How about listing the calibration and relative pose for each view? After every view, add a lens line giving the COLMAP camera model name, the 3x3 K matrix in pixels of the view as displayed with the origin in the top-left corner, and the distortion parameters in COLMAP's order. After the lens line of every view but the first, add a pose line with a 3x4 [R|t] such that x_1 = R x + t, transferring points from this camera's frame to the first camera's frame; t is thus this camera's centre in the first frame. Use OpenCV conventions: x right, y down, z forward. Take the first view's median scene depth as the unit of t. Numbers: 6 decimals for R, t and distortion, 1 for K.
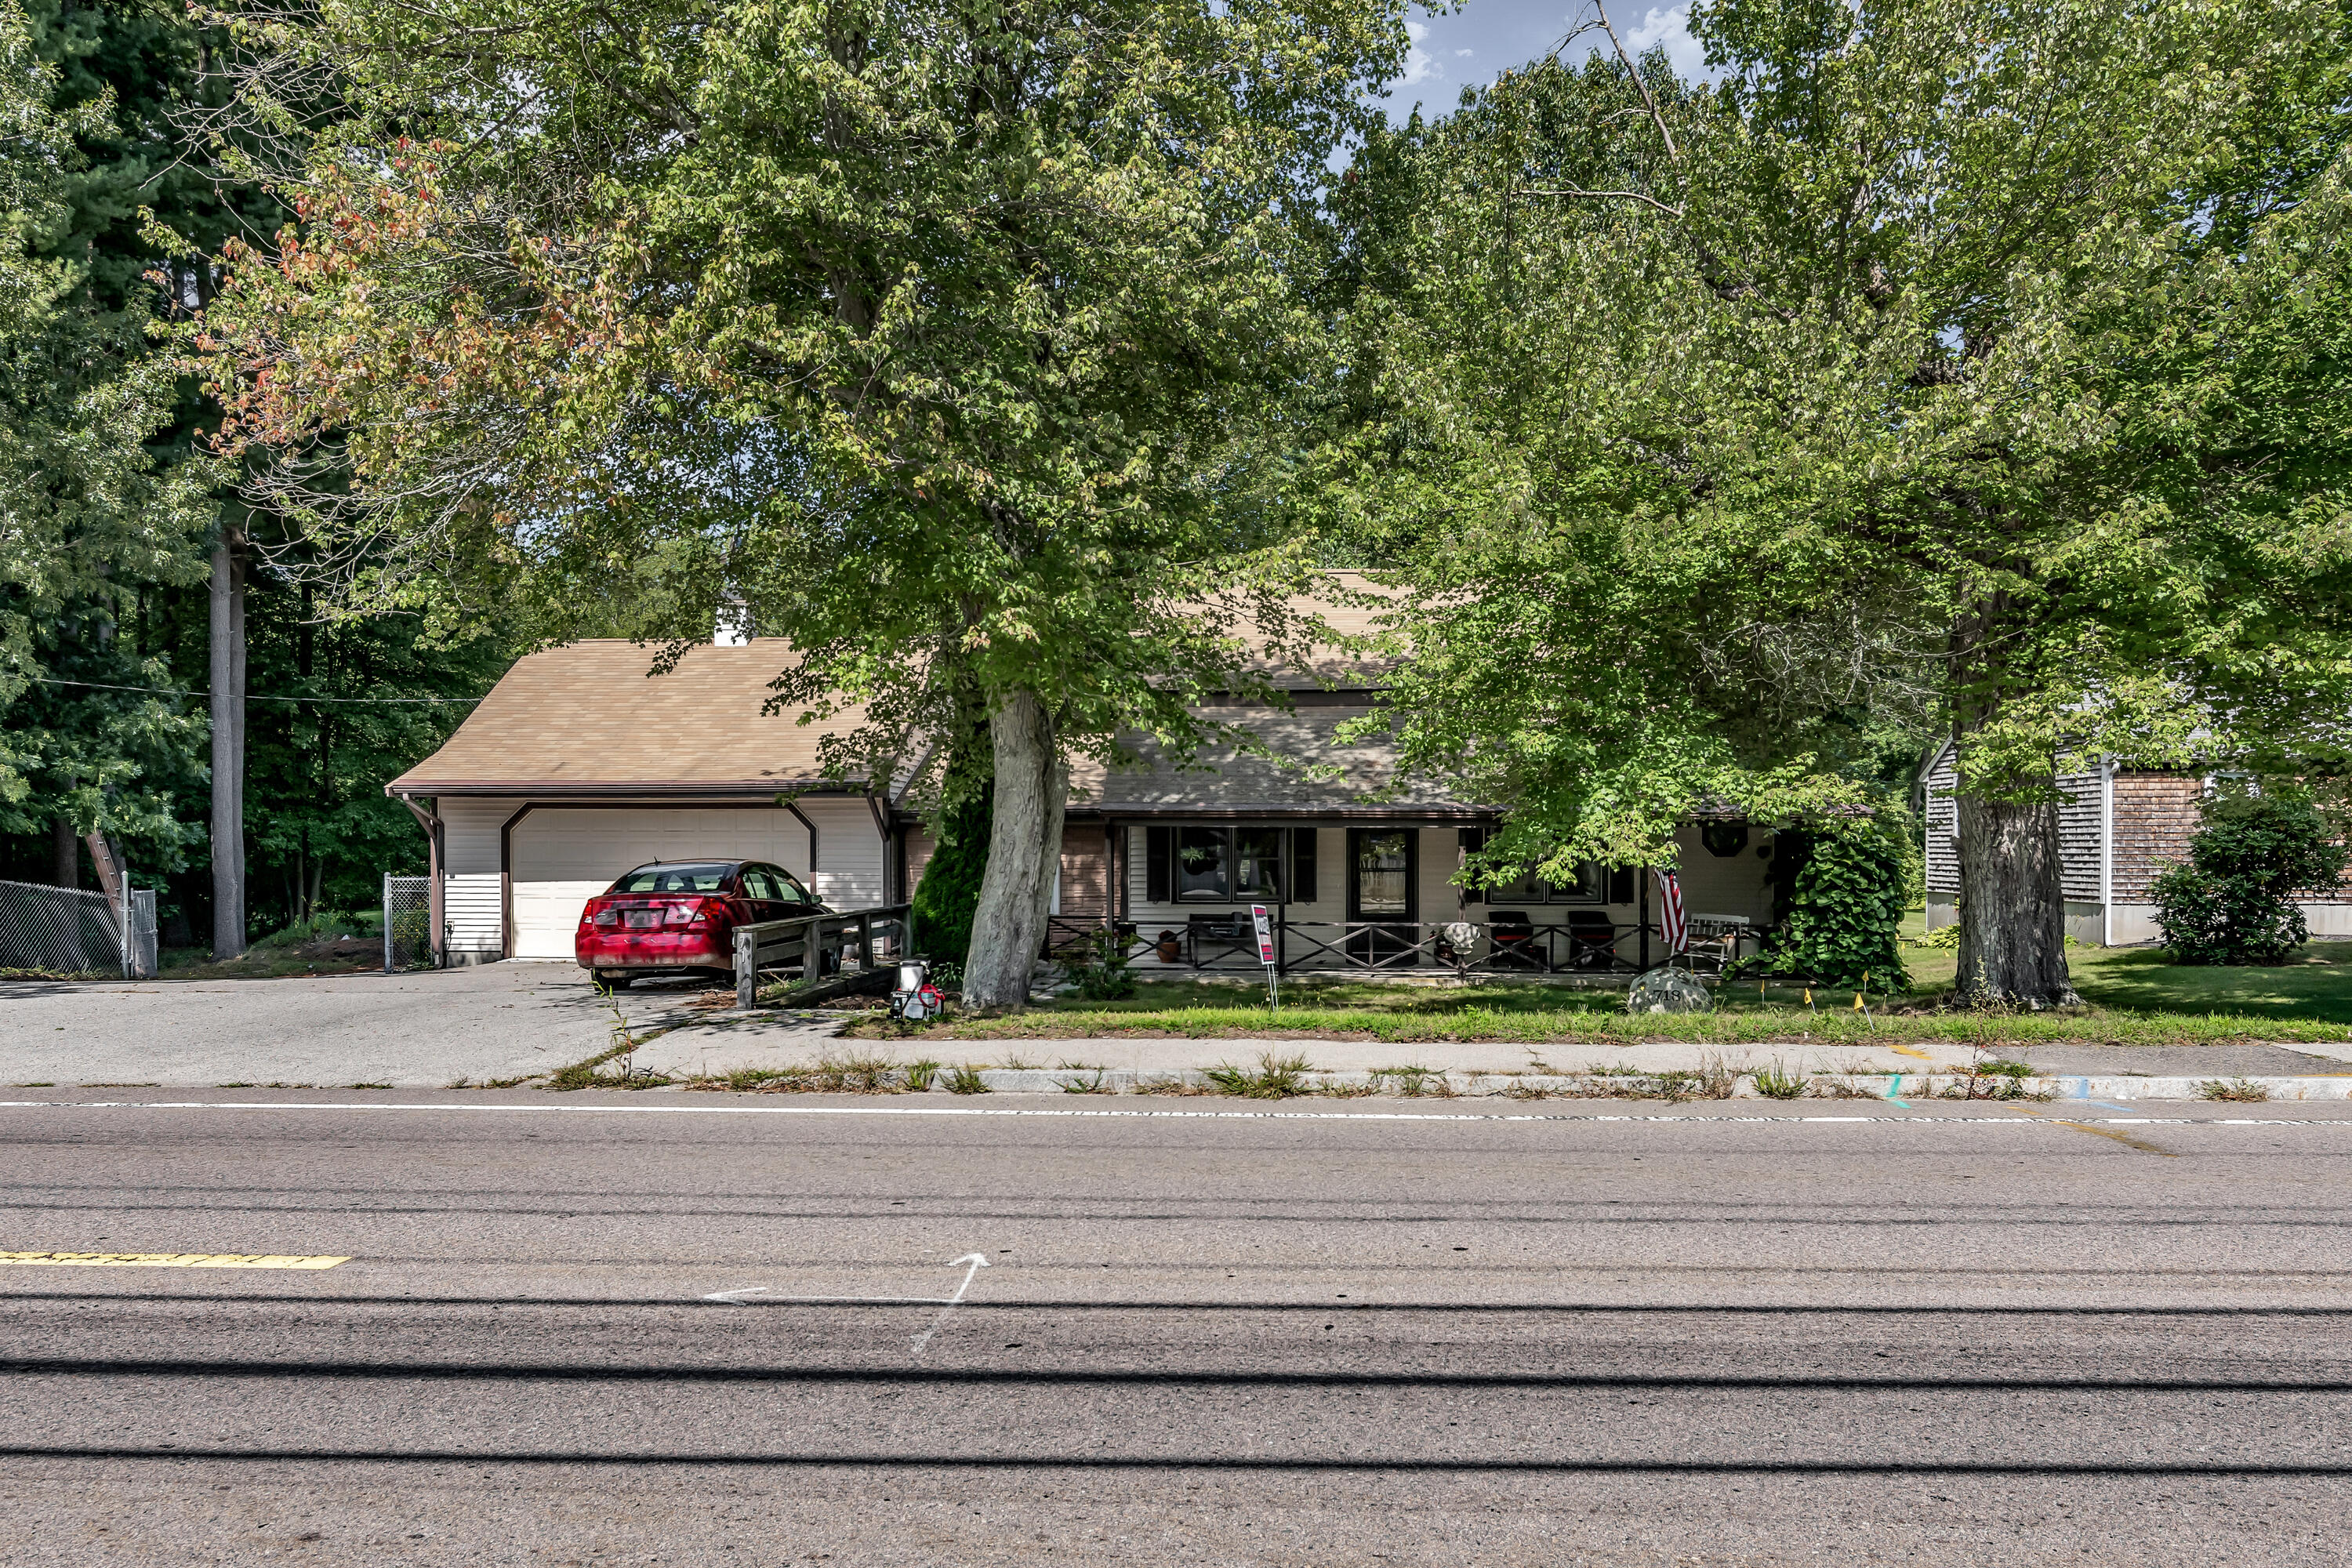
lens RADIAL K [[1570.6, 0, 1175.4], [0, 1570.6, 794.3], [0, 0, 1]] dist [0.003764, -0.001325]
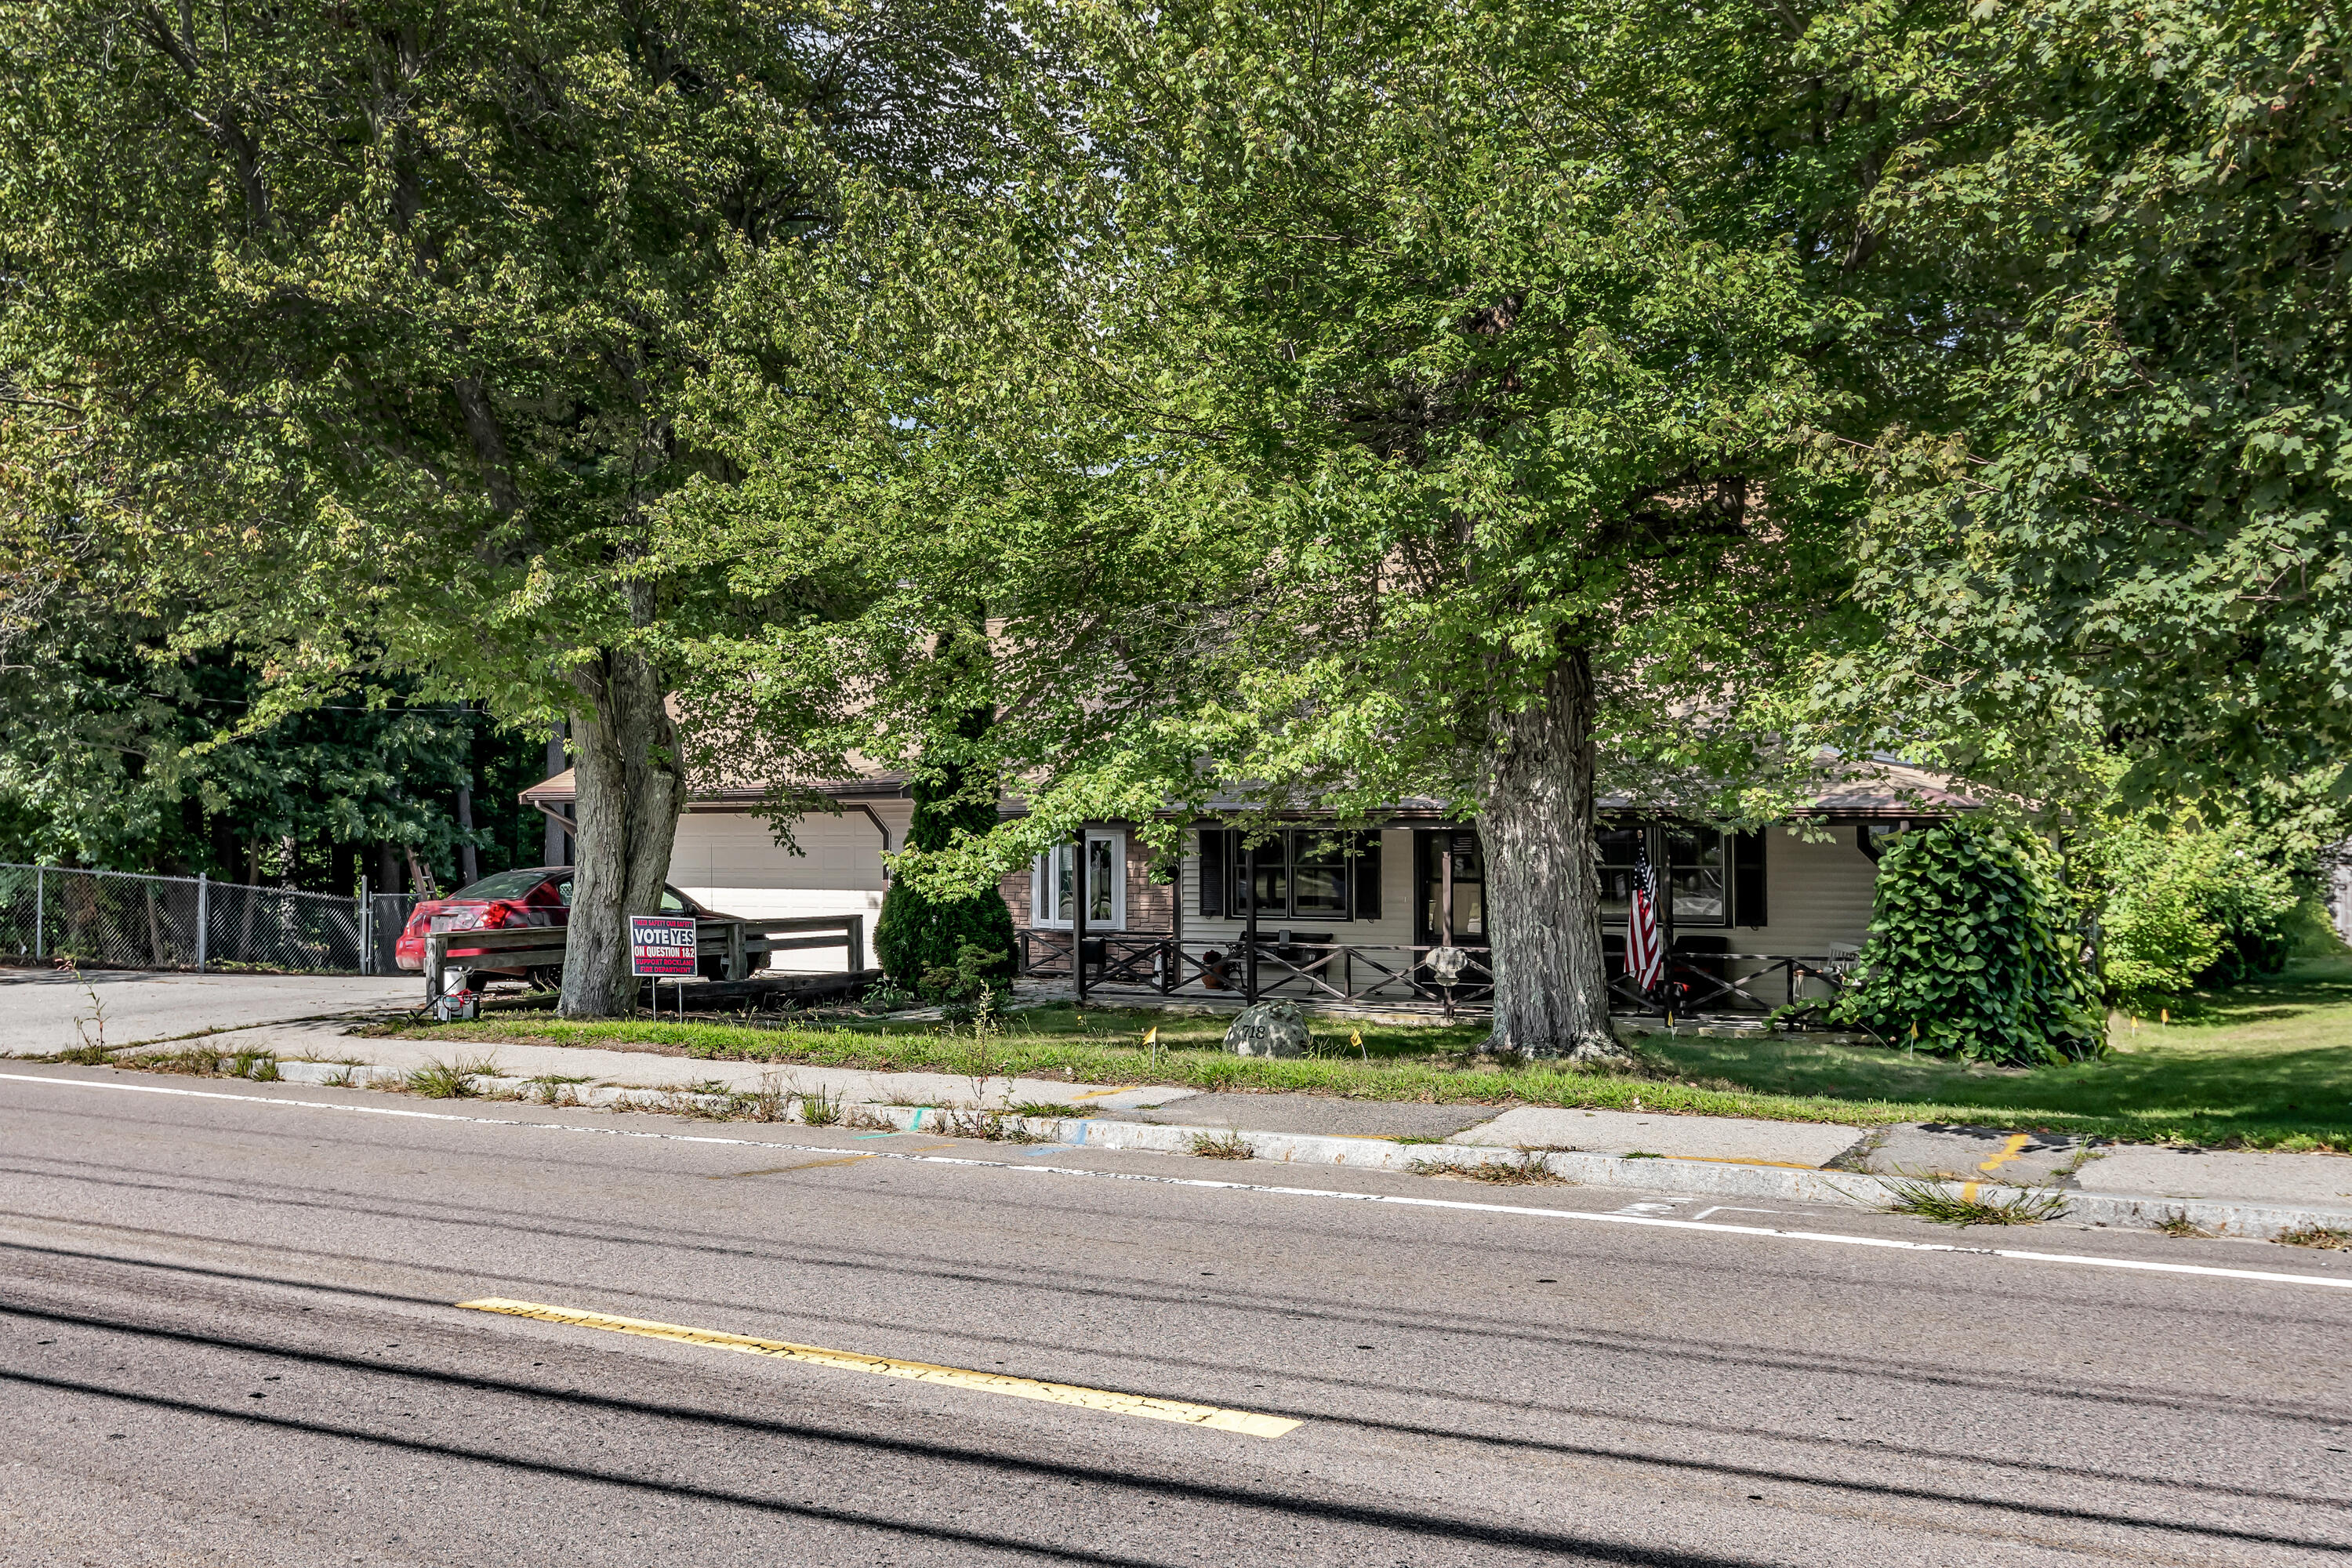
lens RADIAL K [[2054.3, 0, 1177.2], [0, 2054.3, 782.2], [0, 0, 1]] dist [0.013177, 0.002698]
pose [[0.892074, -0.016228, -0.451597, 0.554561], [0.017441, 0.999847, -0.001478, -0.003742], [0.451552, -0.006558, 0.892221, -0.003096]]
